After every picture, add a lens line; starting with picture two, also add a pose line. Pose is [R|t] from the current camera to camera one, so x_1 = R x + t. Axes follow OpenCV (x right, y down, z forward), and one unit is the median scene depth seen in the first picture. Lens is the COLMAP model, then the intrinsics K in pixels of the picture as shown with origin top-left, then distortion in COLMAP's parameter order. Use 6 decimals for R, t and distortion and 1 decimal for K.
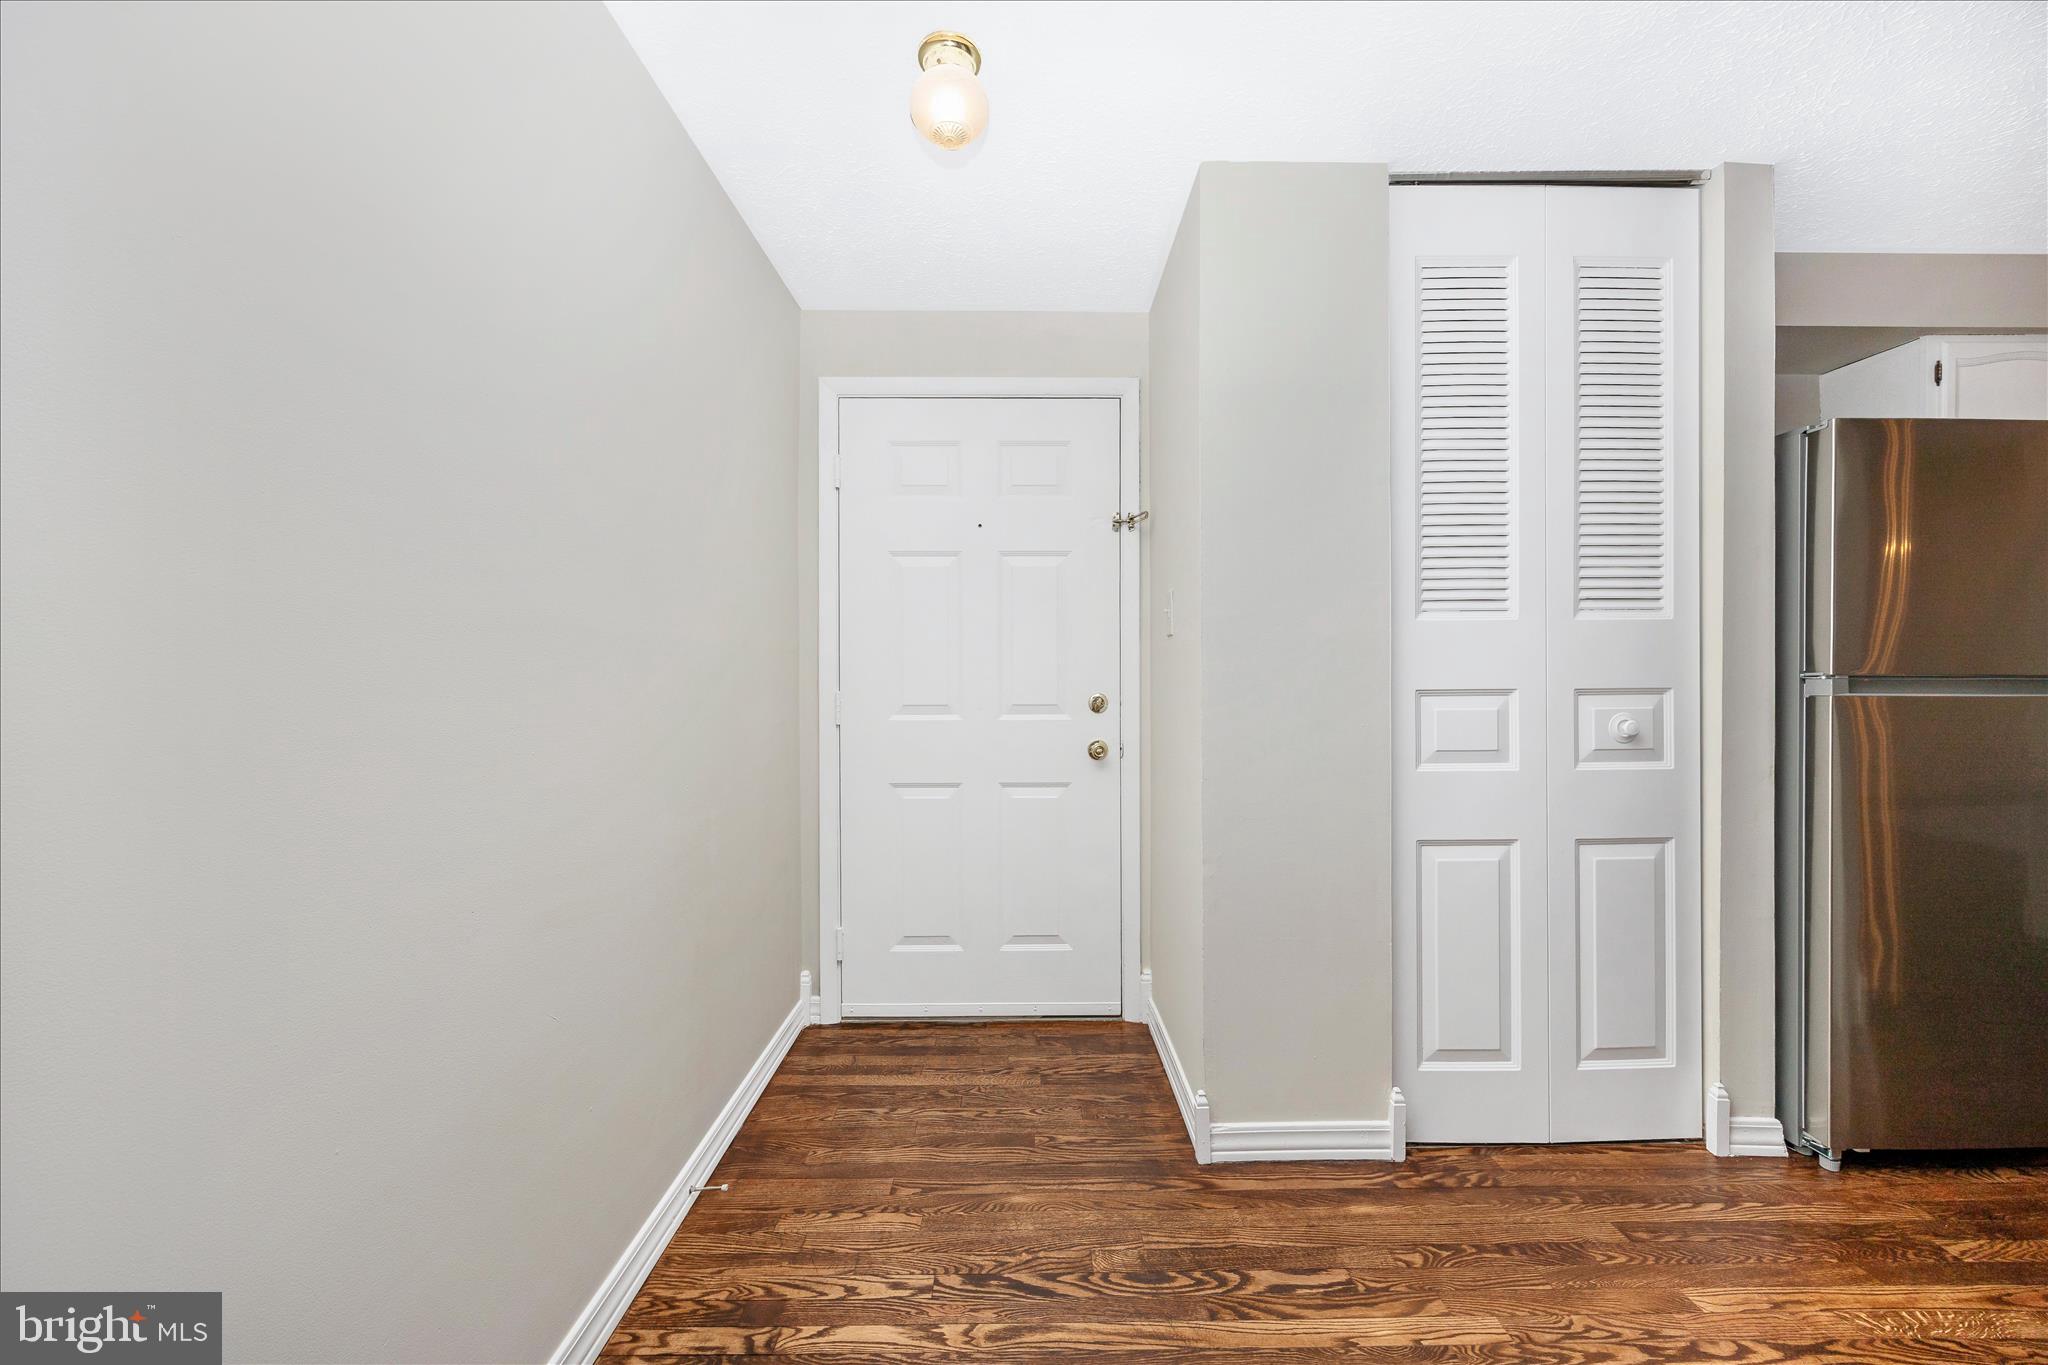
lens RADIAL K [[777.3, 0, 1027.0], [0, 777.3, 685.0], [0, 0, 1]] dist [-0.002022, -0.000045]
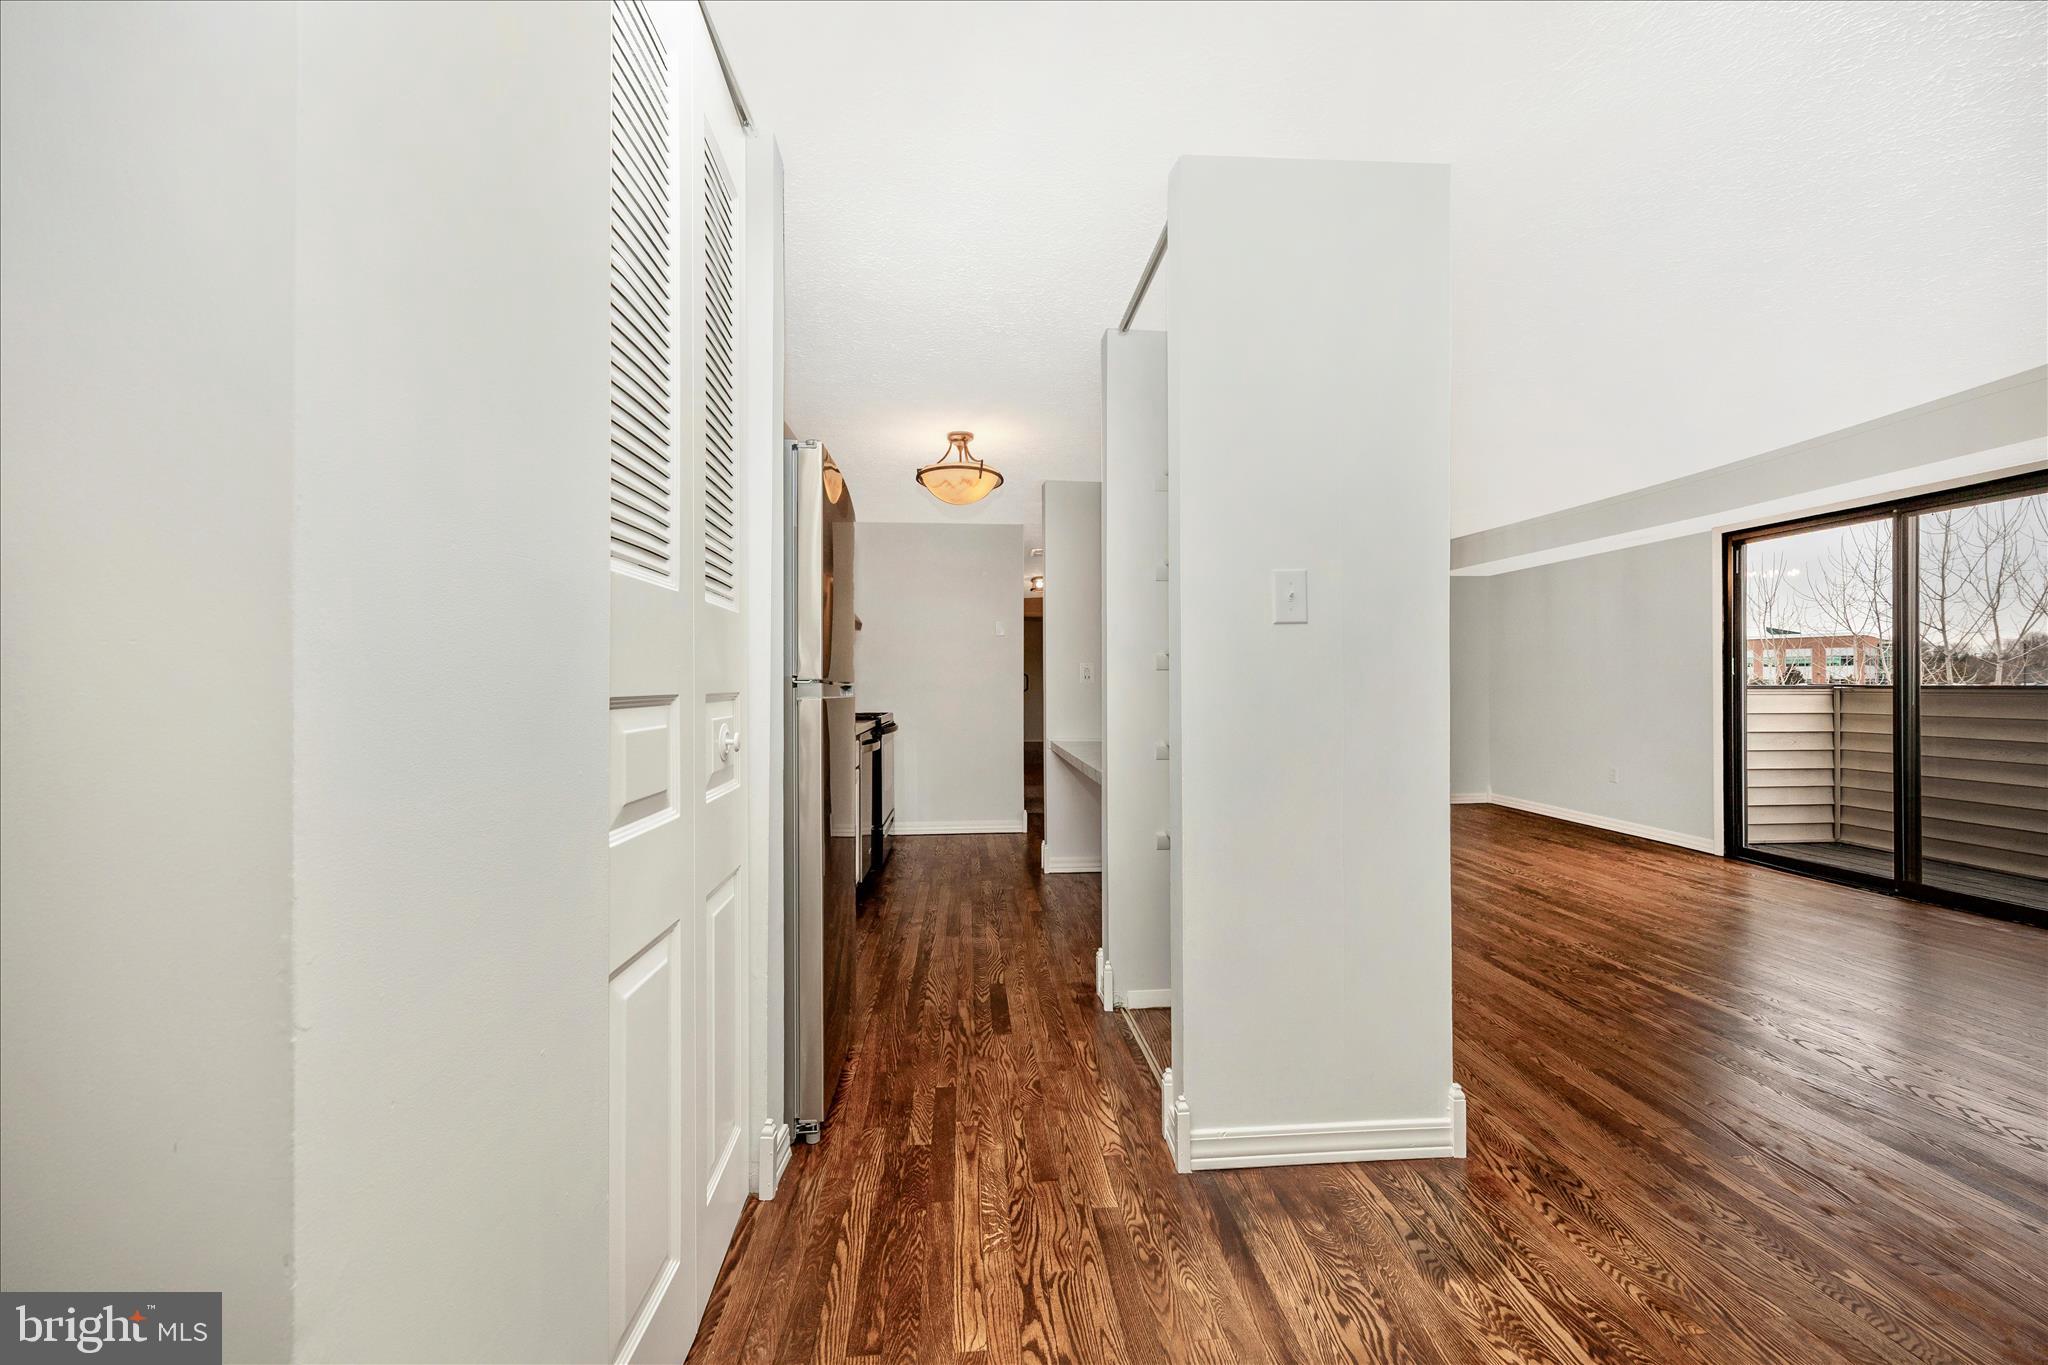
lens RADIAL K [[785.2, 0, 1018.0], [0, 785.2, 688.9], [0, 0, 1]] dist [0.000490, -0.000162]
pose [[-0.074473, 0.003458, 0.997217, -0.062264], [0.009780, 0.999948, -0.002737, 0.008296], [-0.997175, 0.009549, -0.074503, 0.795693]]
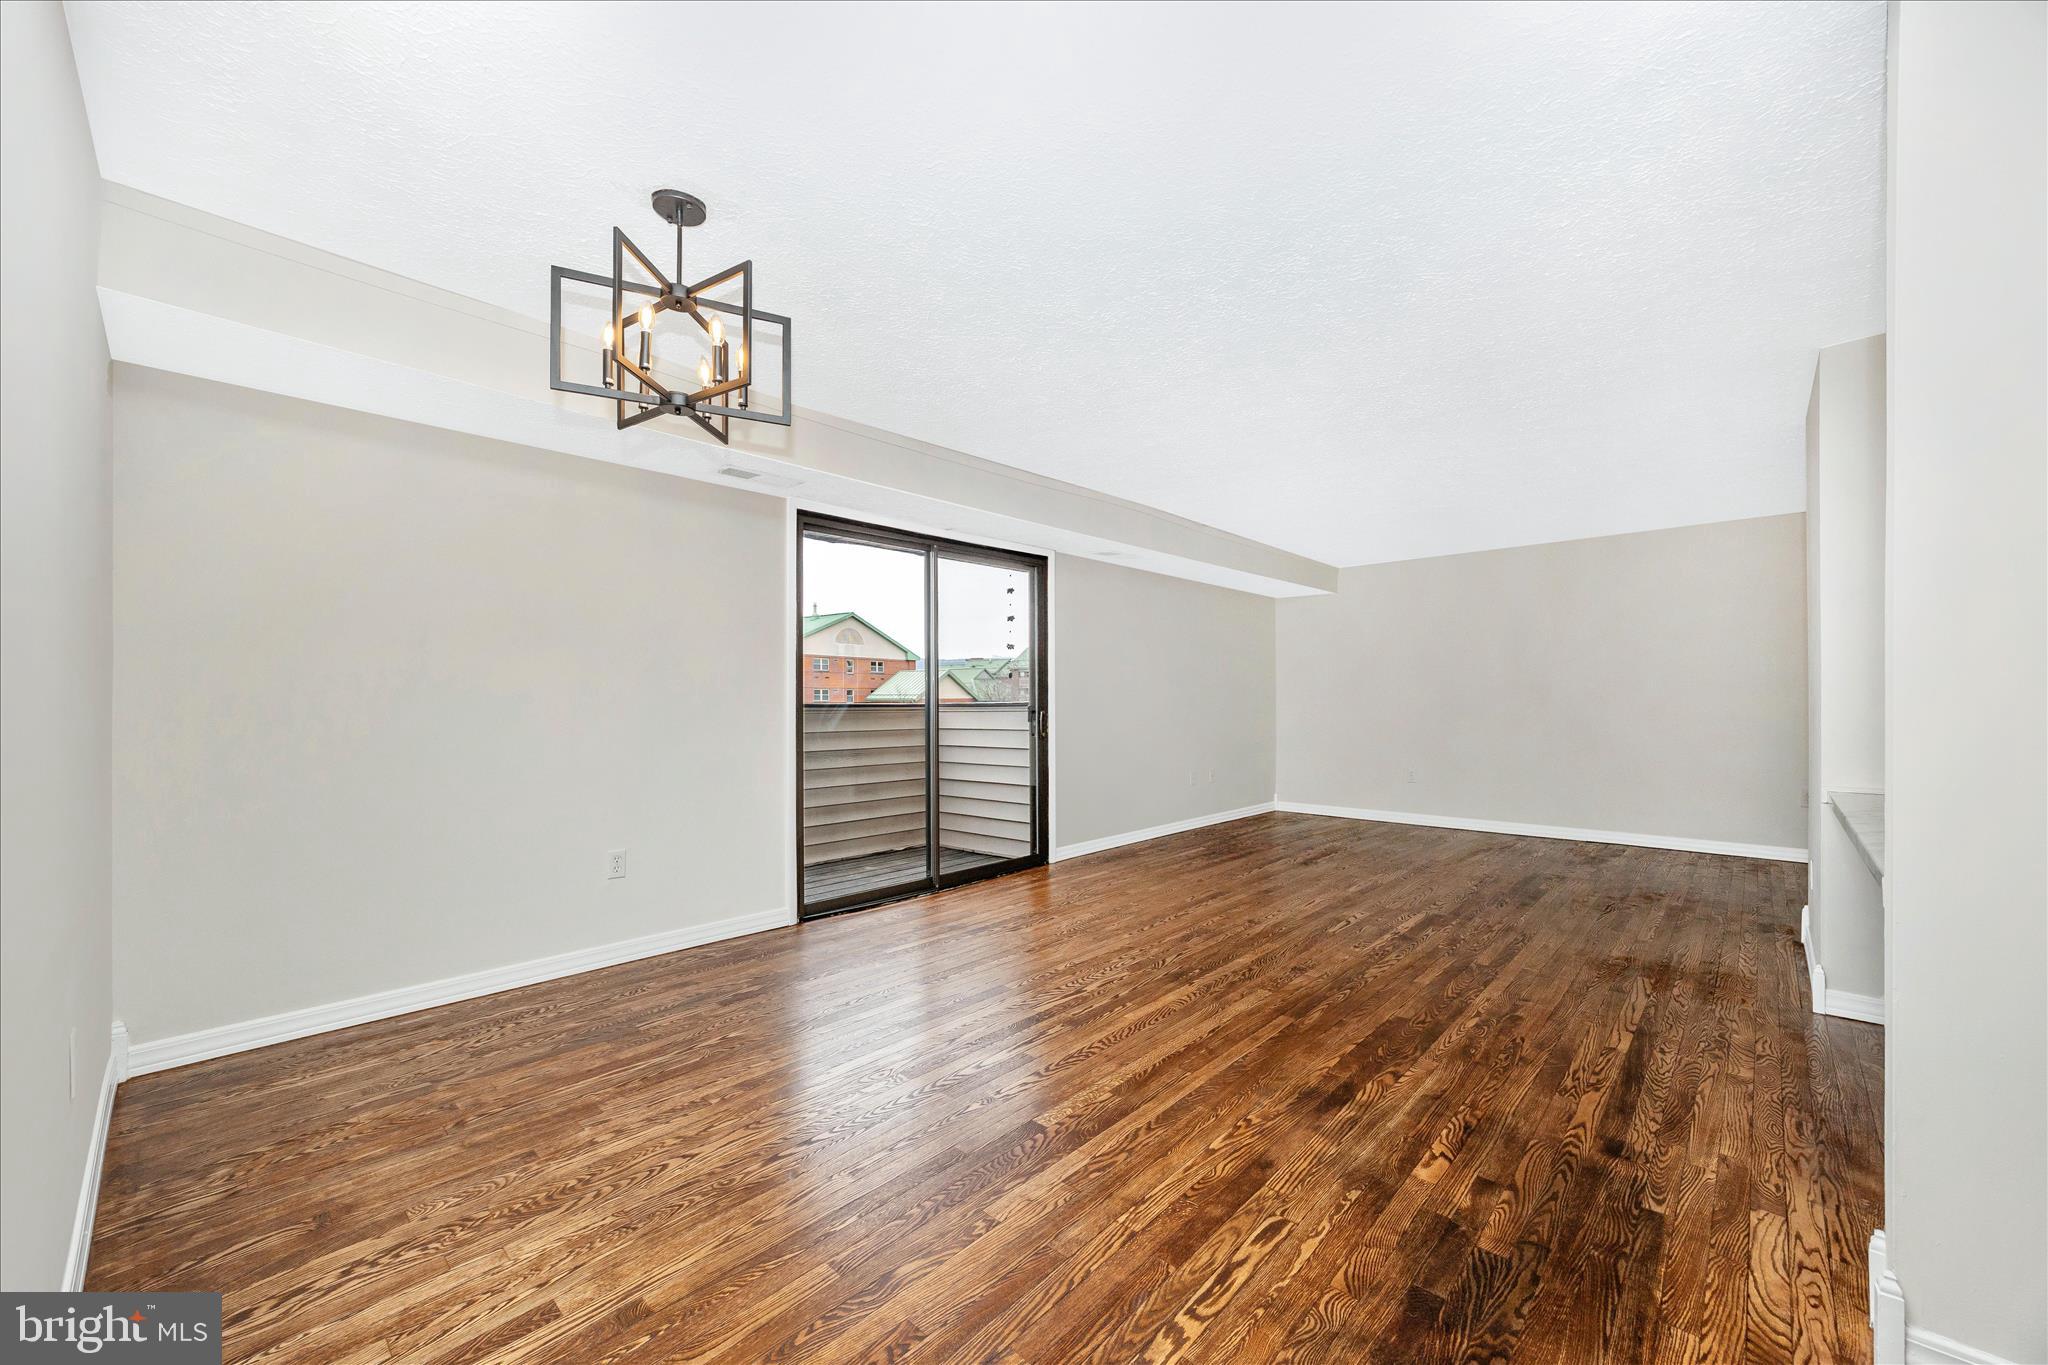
lens RADIAL K [[786.5, 0, 1036.7], [0, 786.5, 699.4], [0, 0, 1]] dist [-0.000190, -0.000799]
pose [[-0.676557, 0.011334, -0.736303, 3.662480], [0.007738, 0.999936, 0.008282, -0.012836], [0.736350, -0.000095, -0.676601, 0.058913]]
